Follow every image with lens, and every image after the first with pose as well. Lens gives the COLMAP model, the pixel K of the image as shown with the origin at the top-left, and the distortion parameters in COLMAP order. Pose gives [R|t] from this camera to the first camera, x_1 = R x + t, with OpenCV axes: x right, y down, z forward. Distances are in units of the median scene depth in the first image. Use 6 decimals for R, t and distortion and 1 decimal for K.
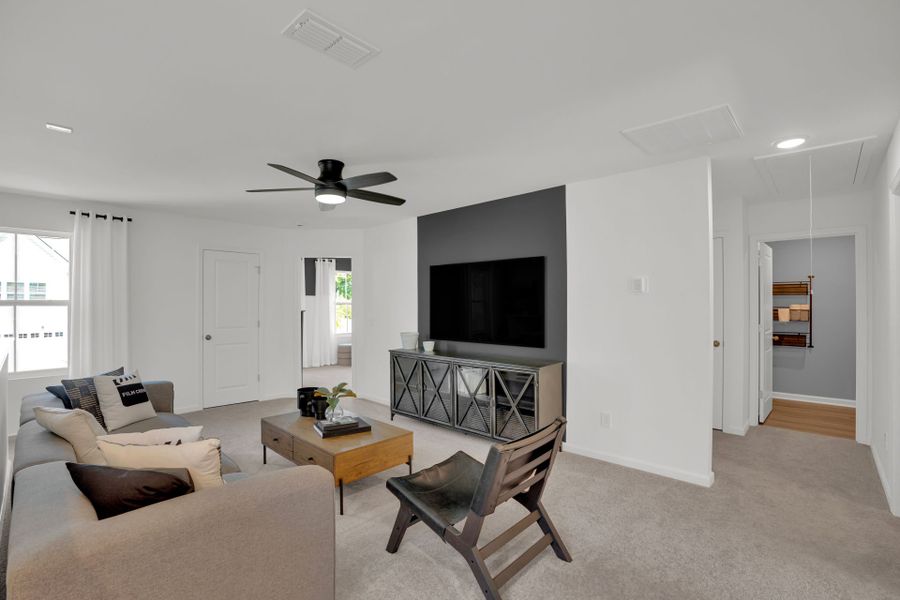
lens RADIAL K [[415.2, 0, 451.0], [0, 415.2, 297.1], [0, 0, 1]] dist [-0.068063, 0.024409]
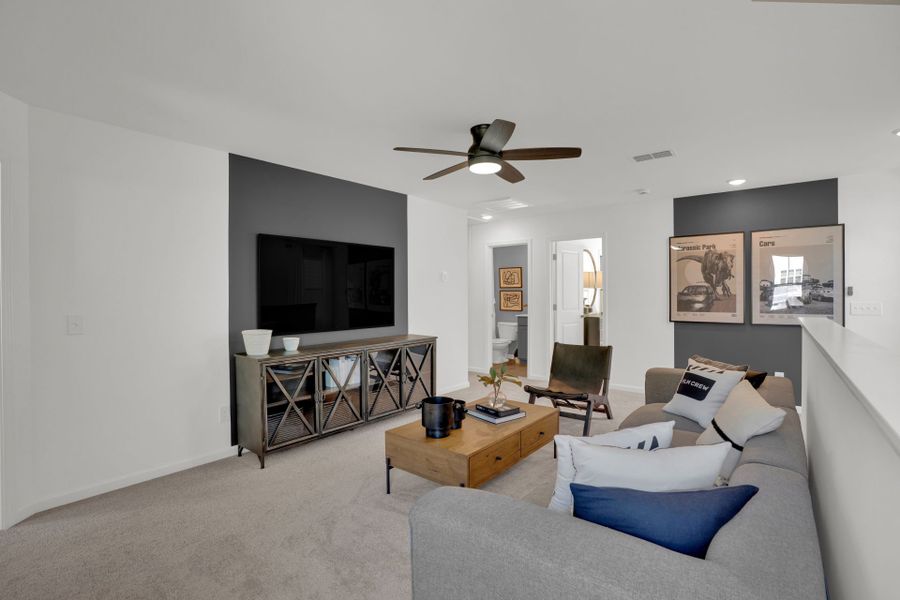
lens RADIAL K [[415.2, 0, 451.0], [0, 415.2, 297.1], [0, 0, 1]] dist [-0.068063, 0.024409]
pose [[-0.042983, -0.016656, 0.998937, -0.865892], [-0.016533, 0.999736, 0.015958, 0.018152], [-0.998939, -0.015829, -0.043247, 0.805054]]
